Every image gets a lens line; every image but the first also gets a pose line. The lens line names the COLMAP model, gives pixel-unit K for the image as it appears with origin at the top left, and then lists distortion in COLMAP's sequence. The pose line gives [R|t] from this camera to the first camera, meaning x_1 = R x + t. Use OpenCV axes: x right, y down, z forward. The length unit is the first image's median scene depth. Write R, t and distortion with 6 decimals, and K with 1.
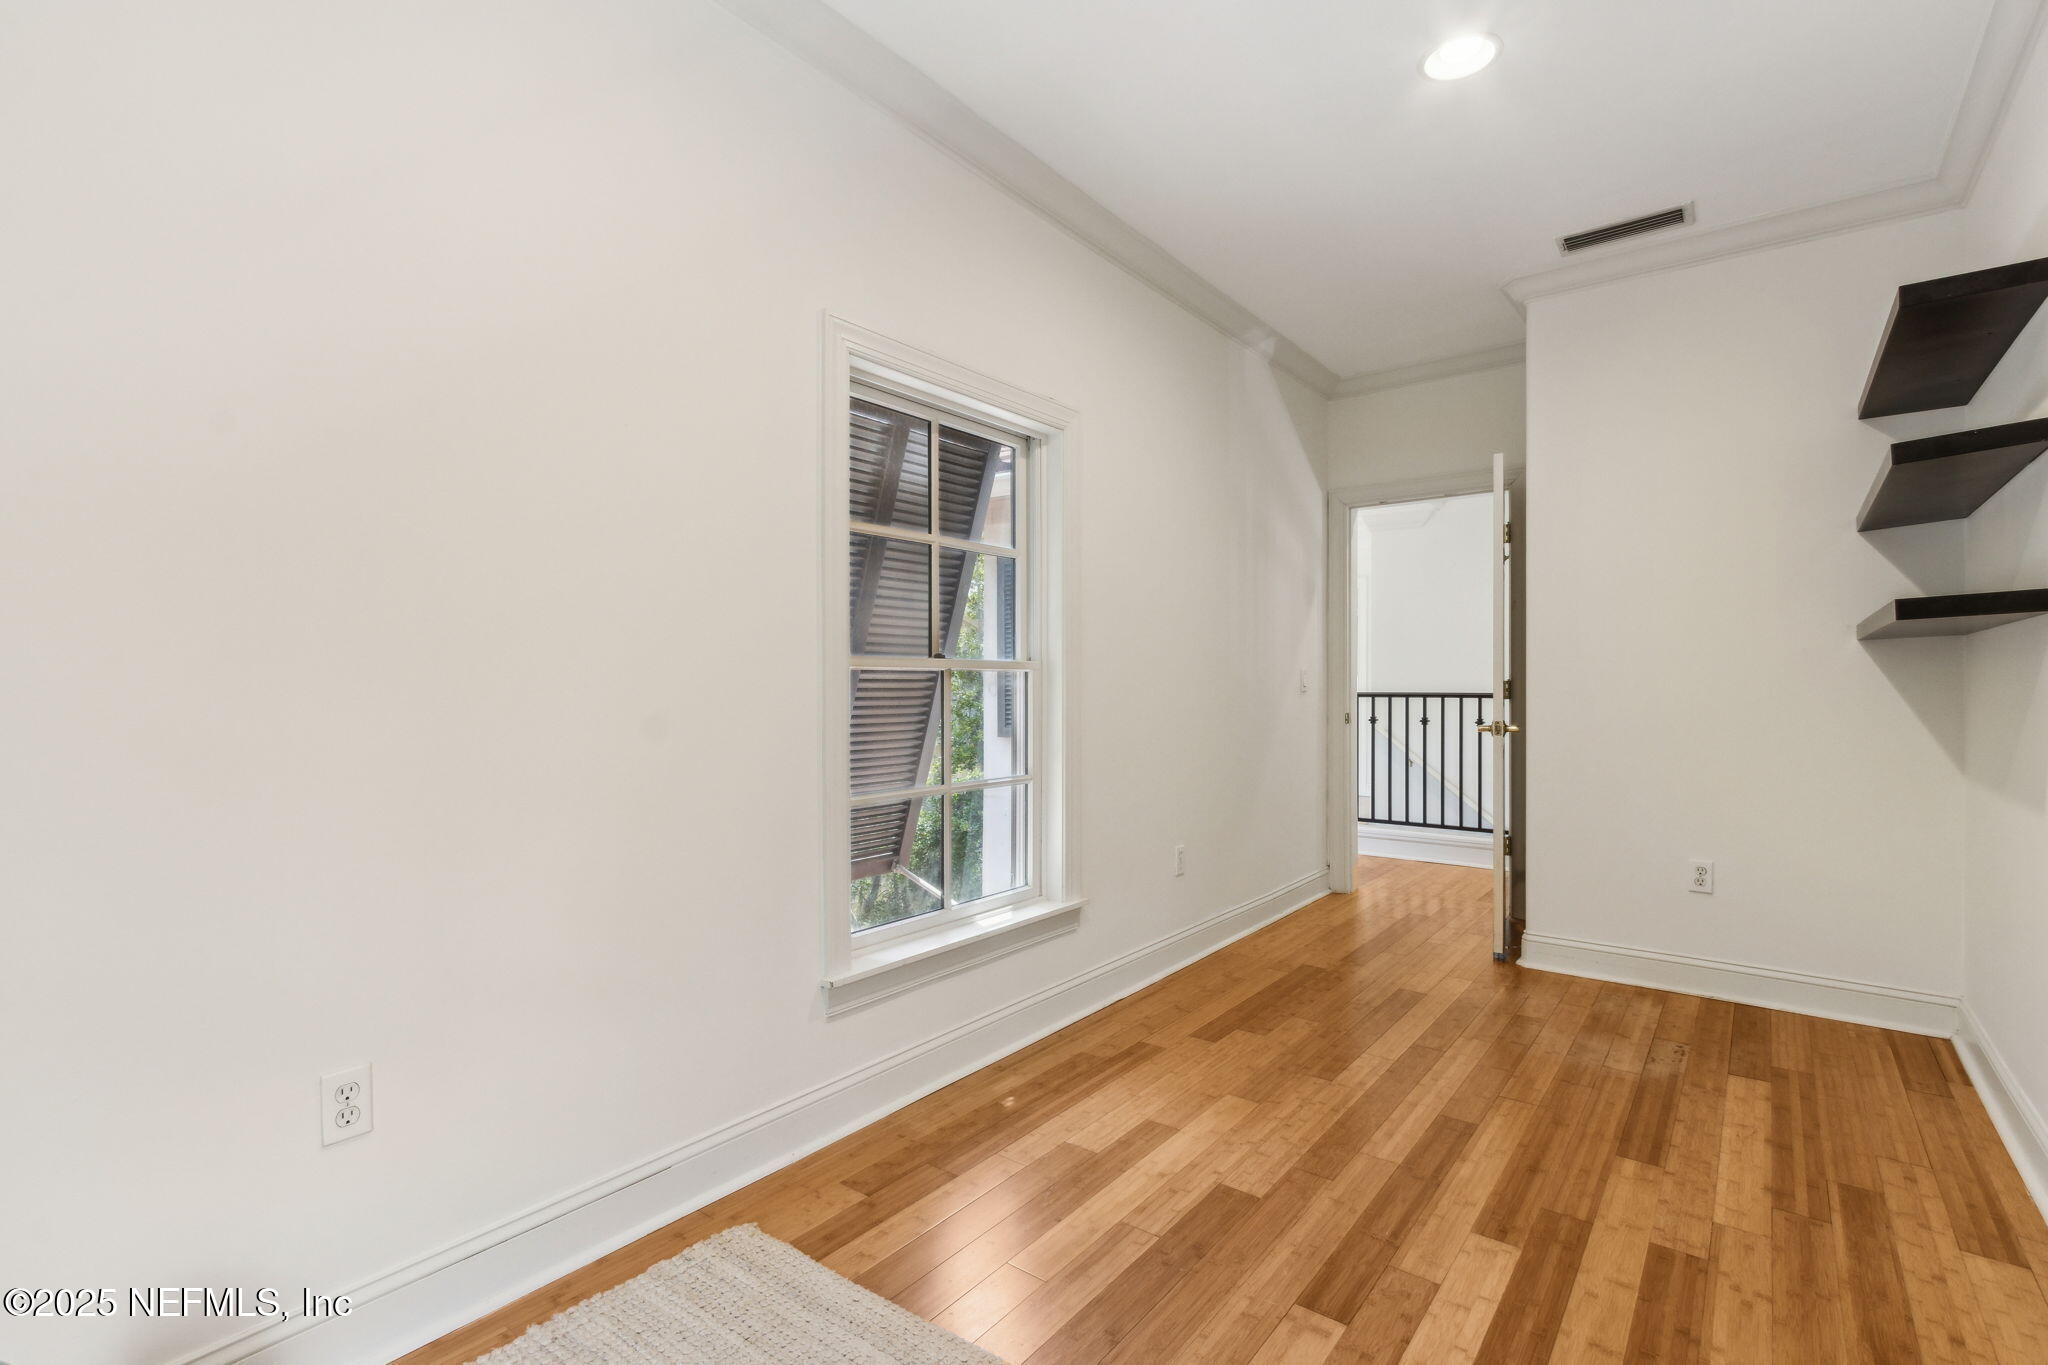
lens RADIAL K [[939.9, 0, 1023.4], [0, 939.9, 683.9], [0, 0, 1]] dist [0.004360, -0.000878]
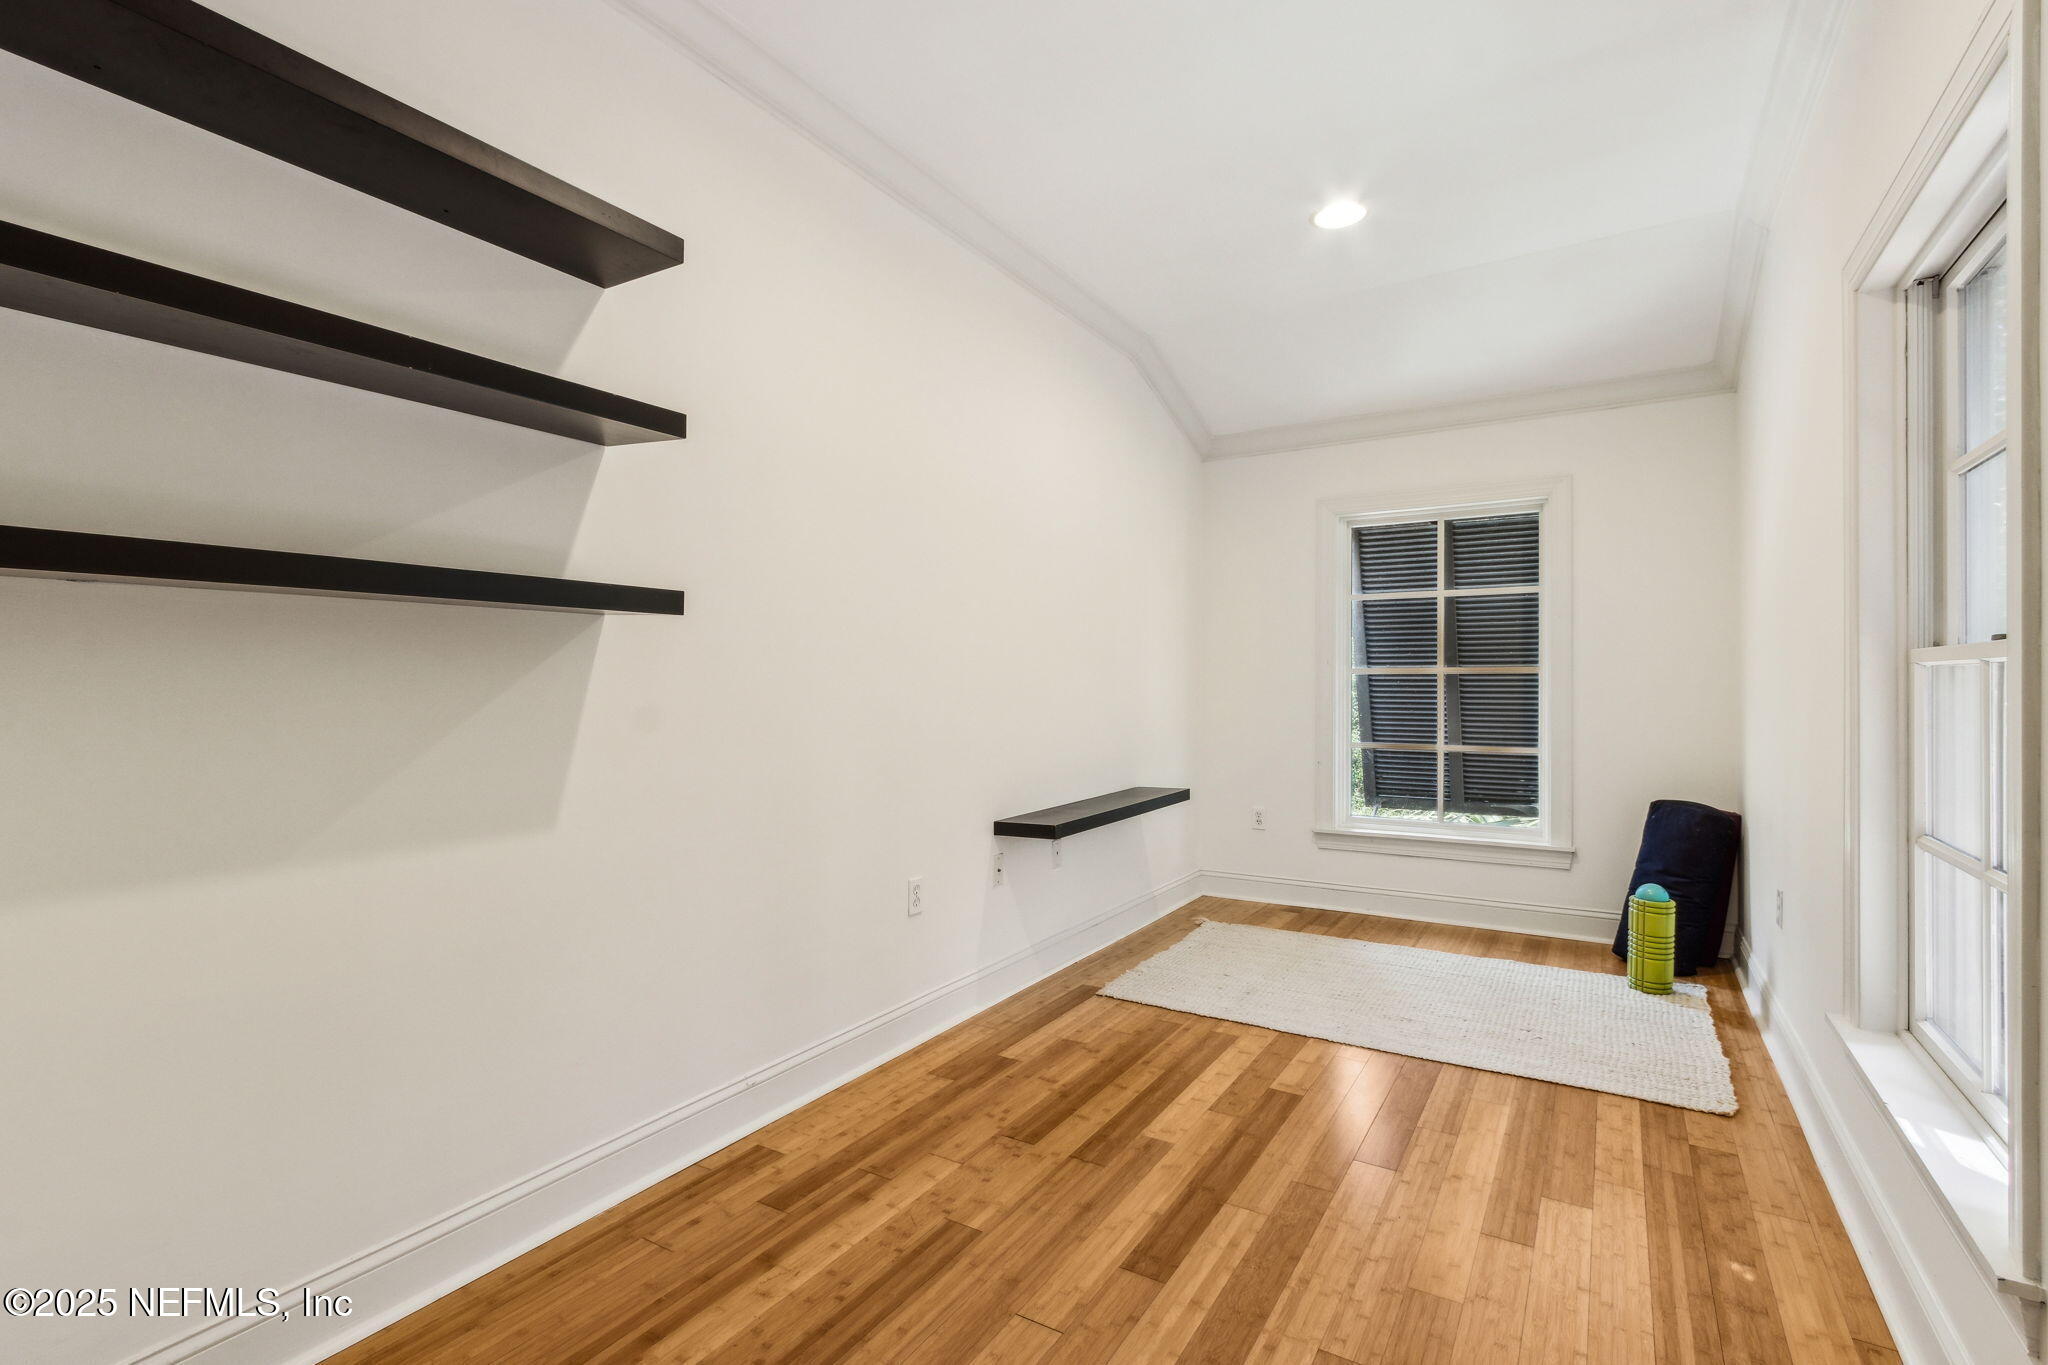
lens RADIAL K [[939.9, 0, 1025.7], [0, 939.9, 677.4], [0, 0, 1]] dist [0.004360, -0.000878]
pose [[-0.993194, -0.000414, -0.116472, 0.731569], [-0.000072, 0.999996, -0.002939, -0.006953], [0.116472, -0.002910, -0.993190, 1.975760]]
